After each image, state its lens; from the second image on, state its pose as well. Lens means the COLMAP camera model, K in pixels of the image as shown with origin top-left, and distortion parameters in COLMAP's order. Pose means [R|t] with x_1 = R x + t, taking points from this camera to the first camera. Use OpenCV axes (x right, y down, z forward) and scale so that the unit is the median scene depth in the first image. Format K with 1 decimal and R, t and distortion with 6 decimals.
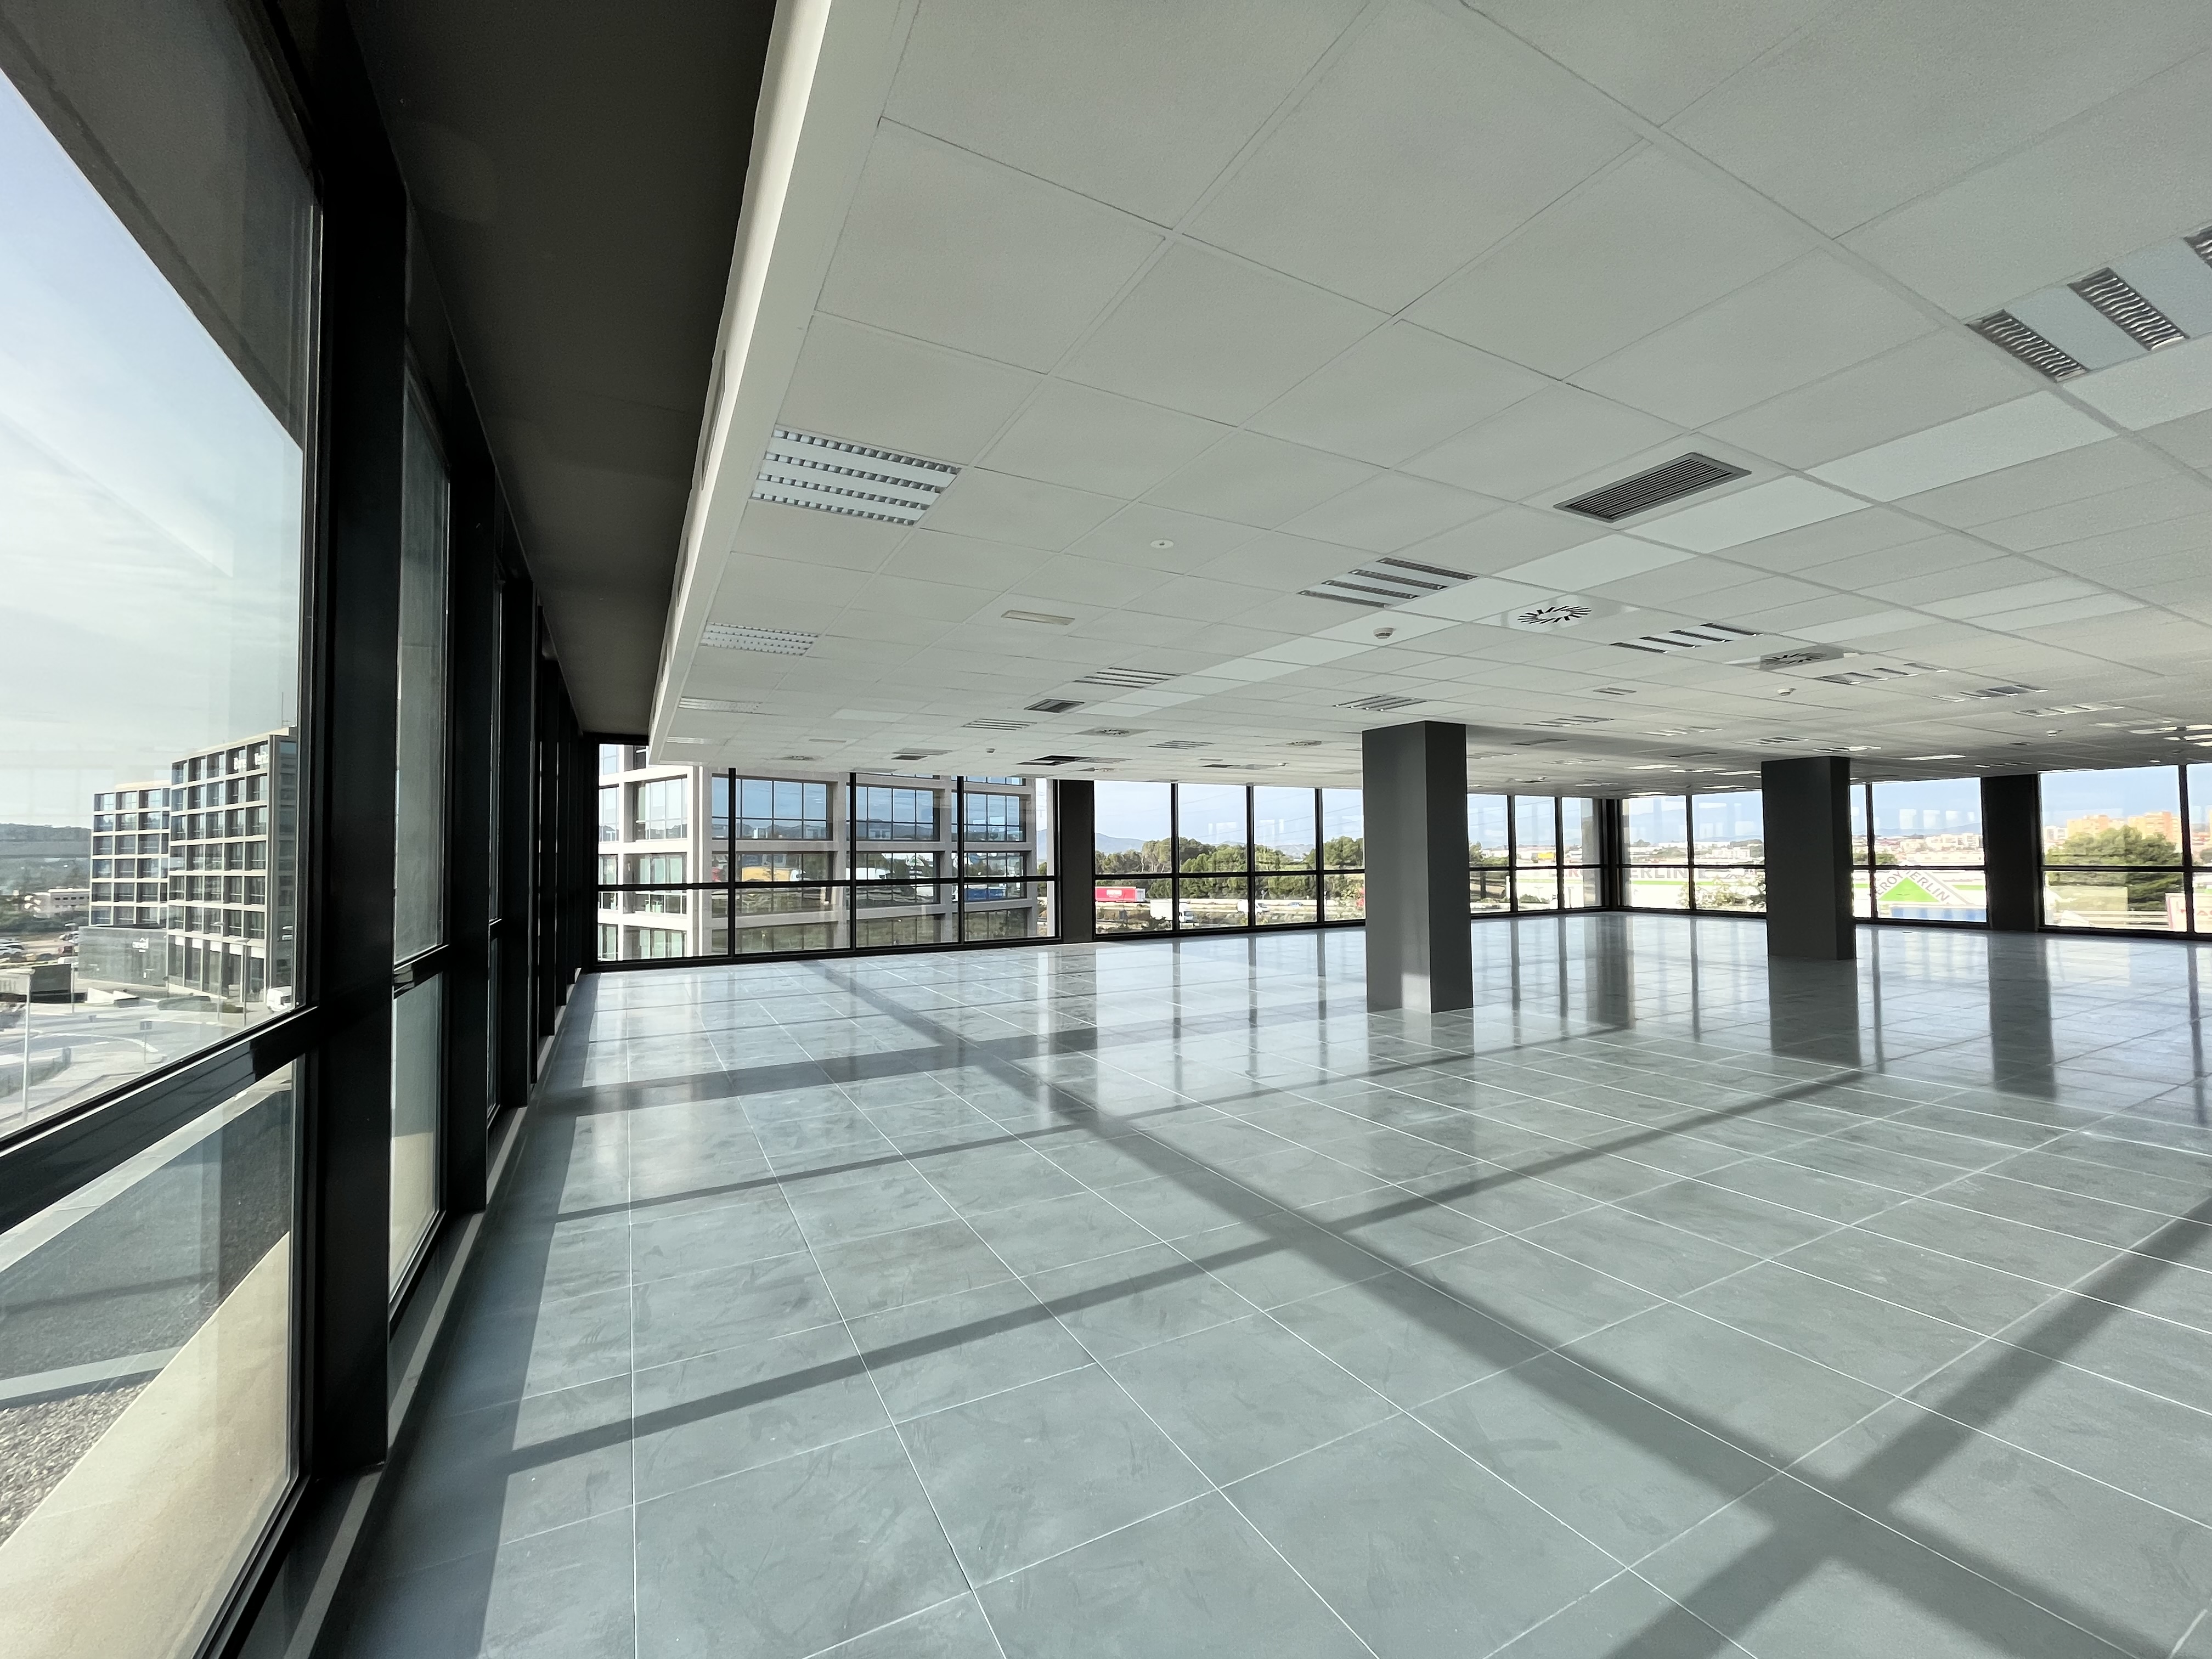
lens RADIAL K [[897.0, 0, 1103.2], [0, 897.0, 825.0], [0, 0, 1]] dist [-0.004298, 0.000030]
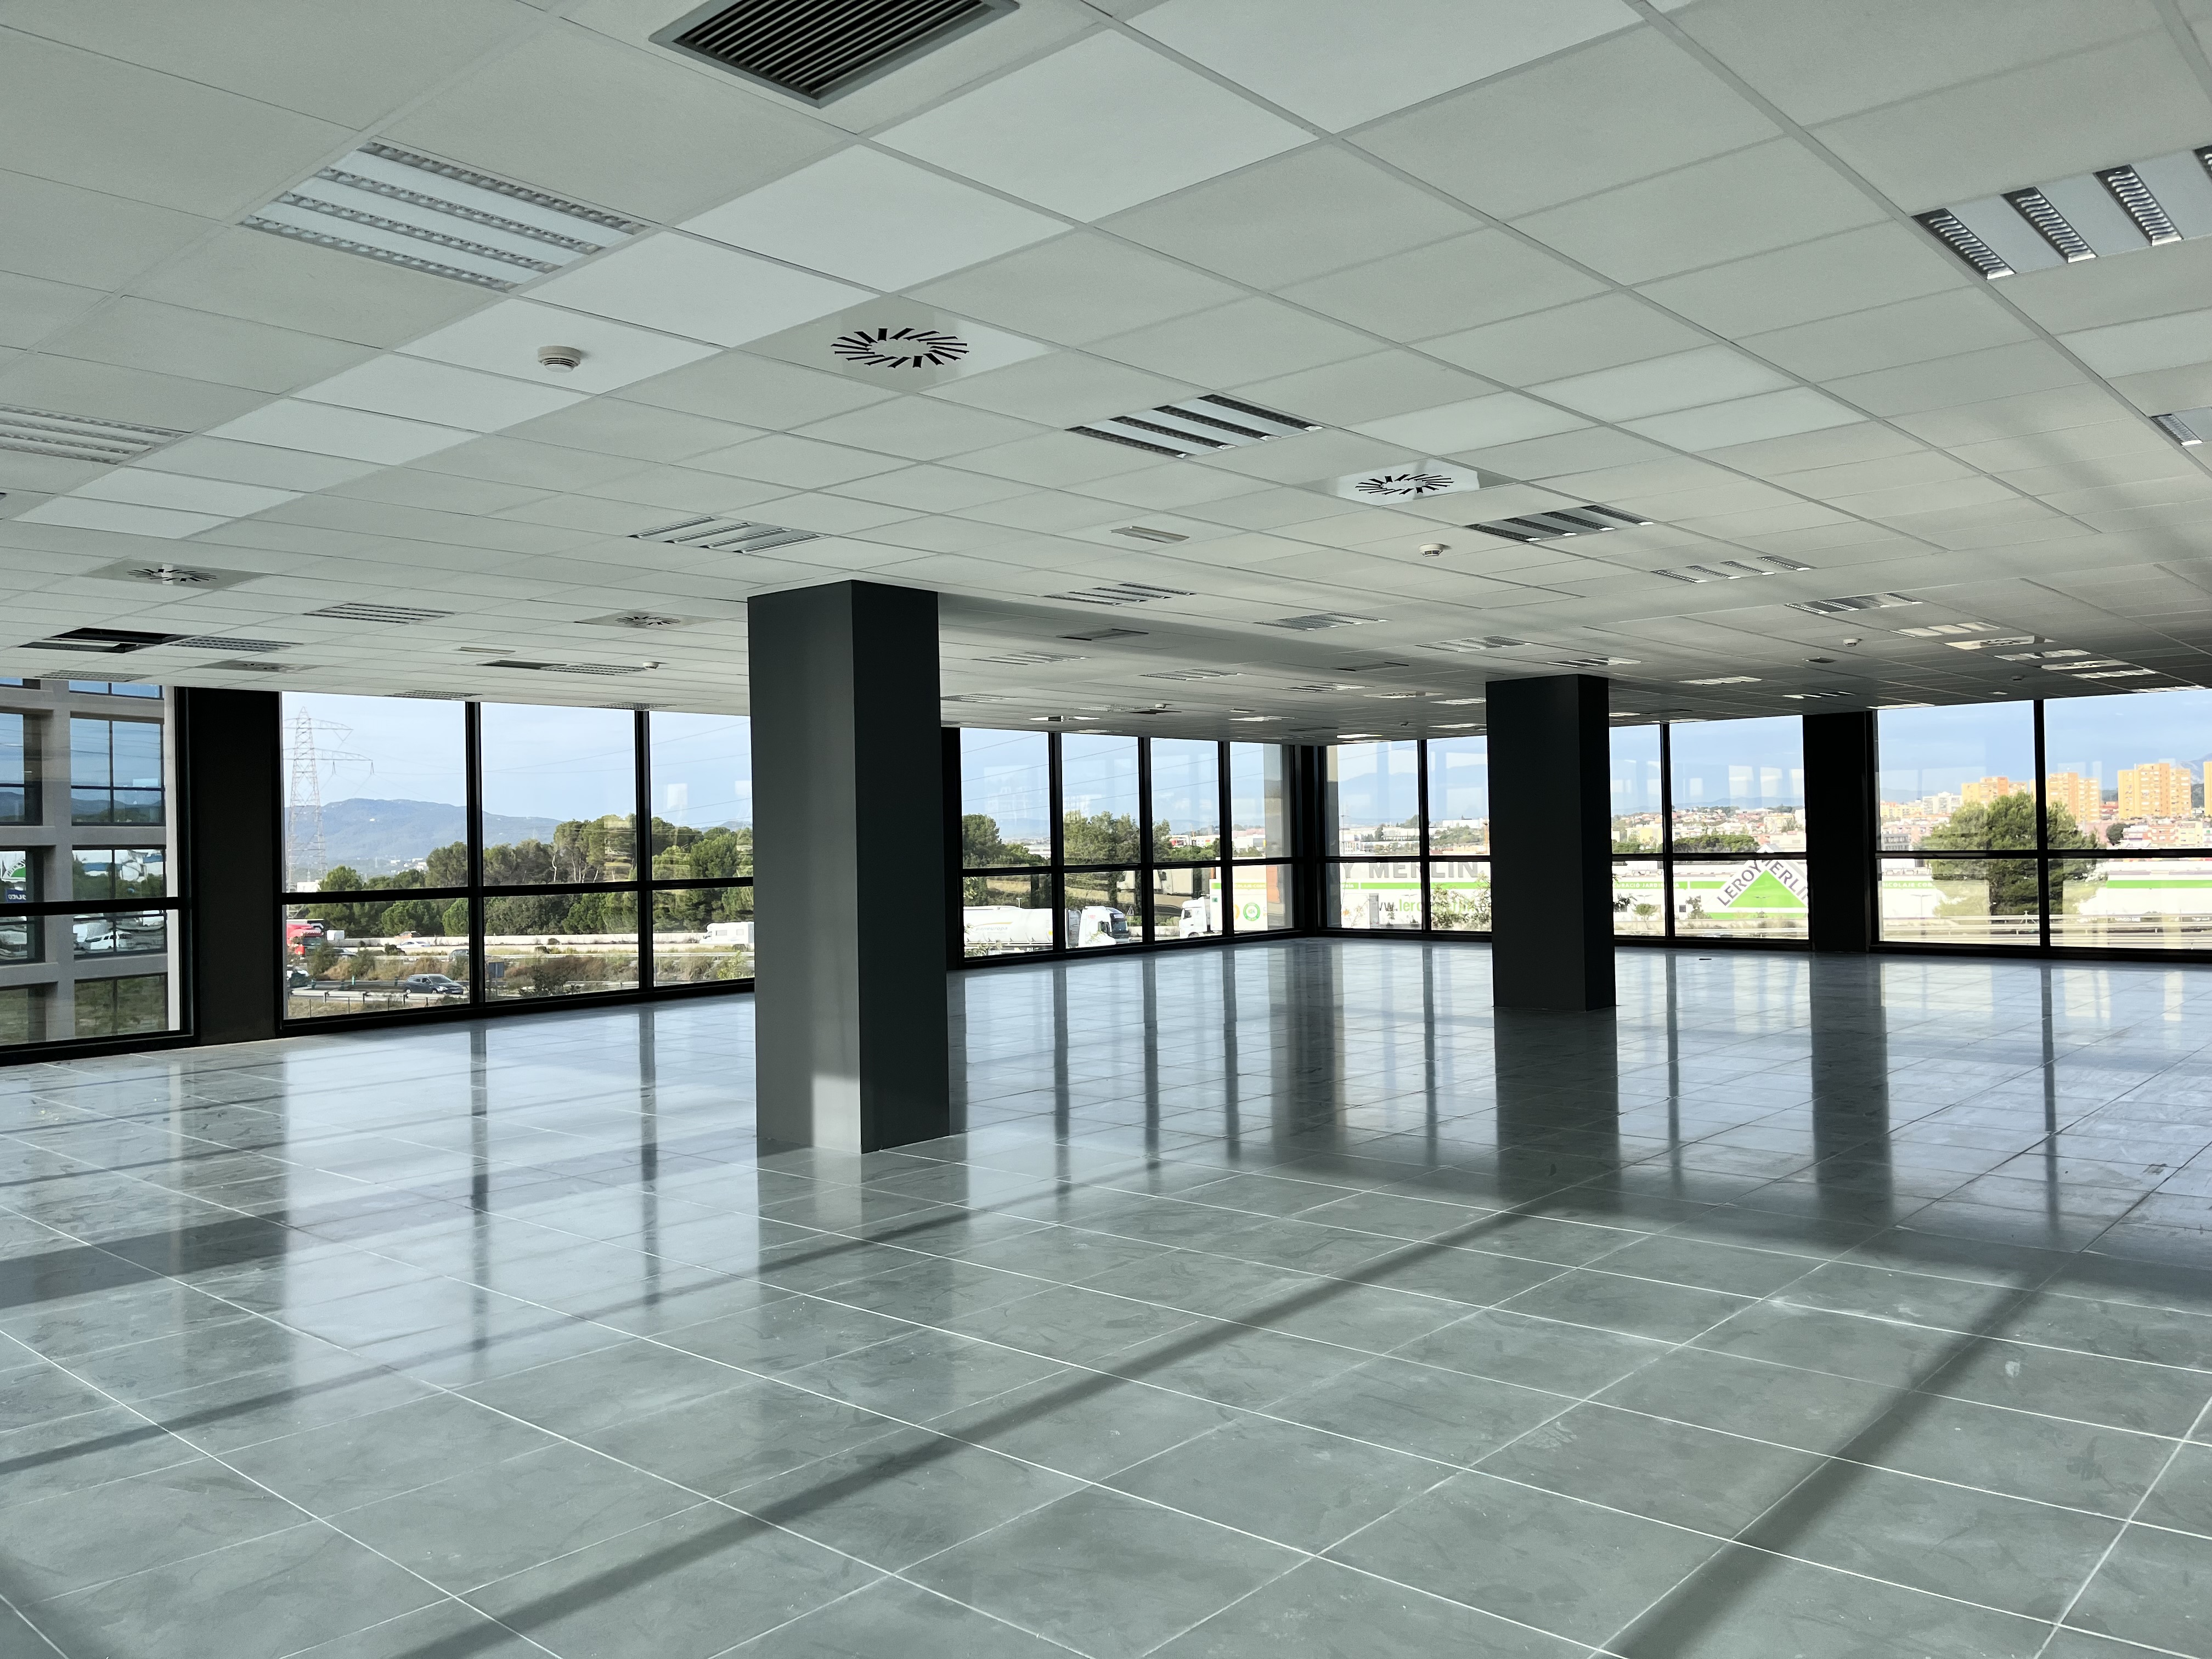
lens RADIAL K [[1672.5, 0, 1092.6], [0, 1672.5, 823.7], [0, 0, 1]] dist [0.068265, -0.083547]
pose [[0.939863, -0.005839, 0.341502, 0.275169], [-0.000882, 0.999809, 0.019524, 0.005079], [-0.341550, -0.018652, 0.939678, 0.097555]]
